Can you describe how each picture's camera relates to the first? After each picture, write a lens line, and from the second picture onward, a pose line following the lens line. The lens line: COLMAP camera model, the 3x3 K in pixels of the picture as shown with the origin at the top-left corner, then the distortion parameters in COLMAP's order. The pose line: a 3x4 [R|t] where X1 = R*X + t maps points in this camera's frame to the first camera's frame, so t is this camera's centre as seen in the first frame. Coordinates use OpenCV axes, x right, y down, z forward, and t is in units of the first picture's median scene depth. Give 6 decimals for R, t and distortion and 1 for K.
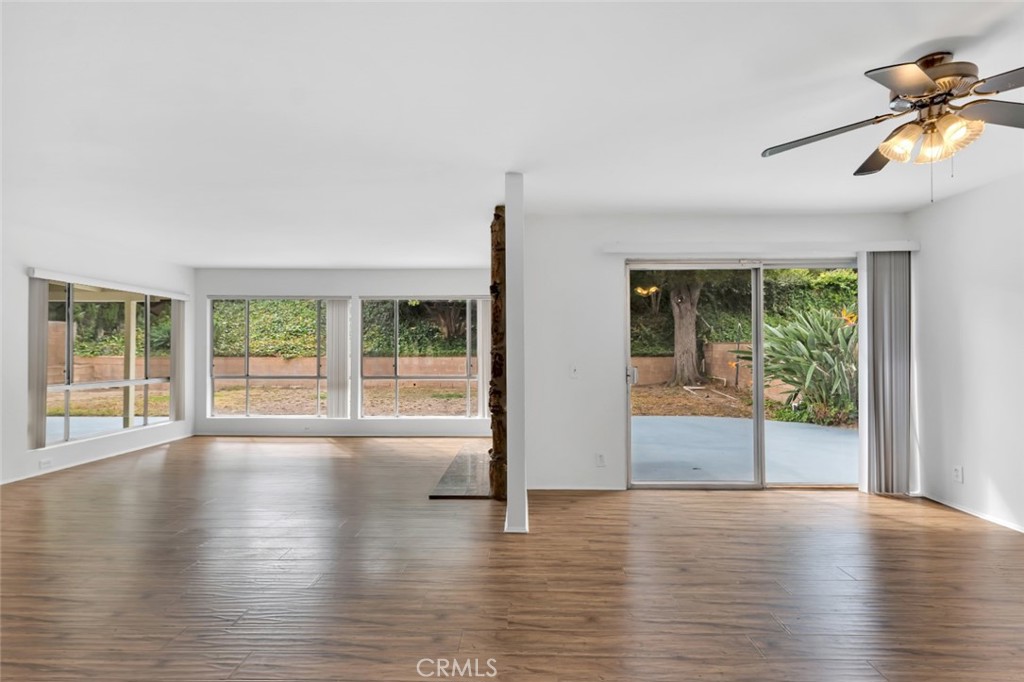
lens RADIAL K [[462.4, 0, 514.6], [0, 462.4, 346.3], [0, 0, 1]] dist [0.006467, -0.001438]
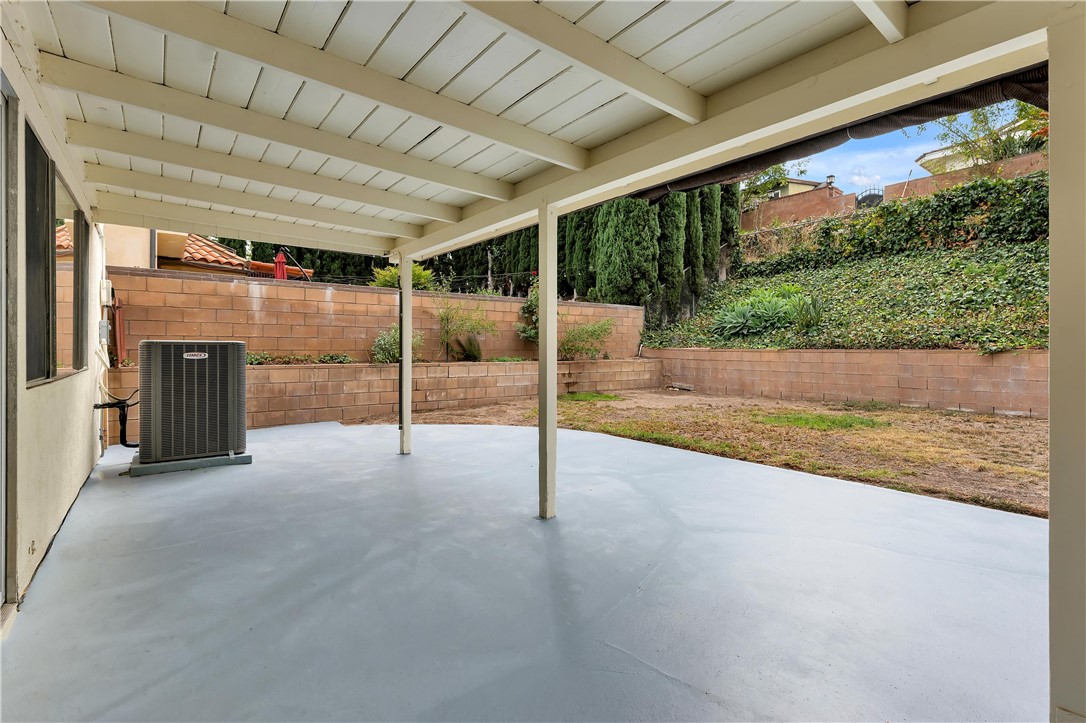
lens RADIAL K [[490.4, 0, 541.7], [0, 490.4, 354.7], [0, 0, 1]] dist [0.006467, -0.001438]
pose [[0.617214, 0.010231, -0.786729, -0.593902], [0.006740, 0.999810, 0.018290, 0.025623], [0.786766, -0.016591, 0.617028, 0.512813]]
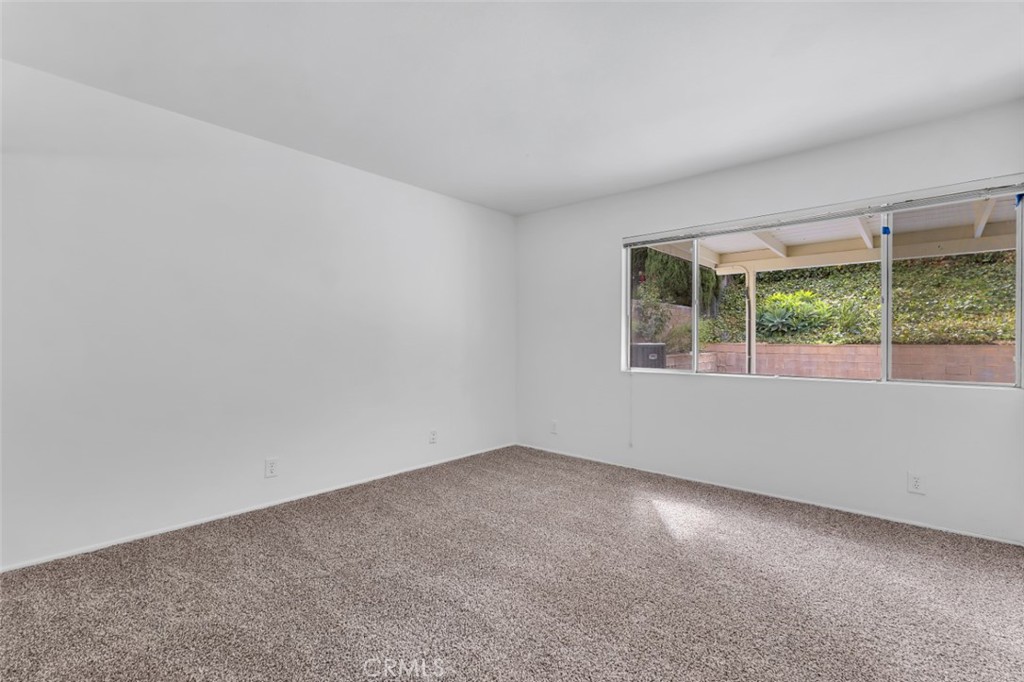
lens RADIAL K [[462.4, 0, 504.6], [0, 462.4, 341.1], [0, 0, 1]] dist [0.006467, -0.001438]
pose [[0.756137, 0.000665, -0.654413, -0.970134], [0.007751, 0.999920, 0.009971, 0.008636], [0.654368, -0.012612, 0.756071, 0.050660]]
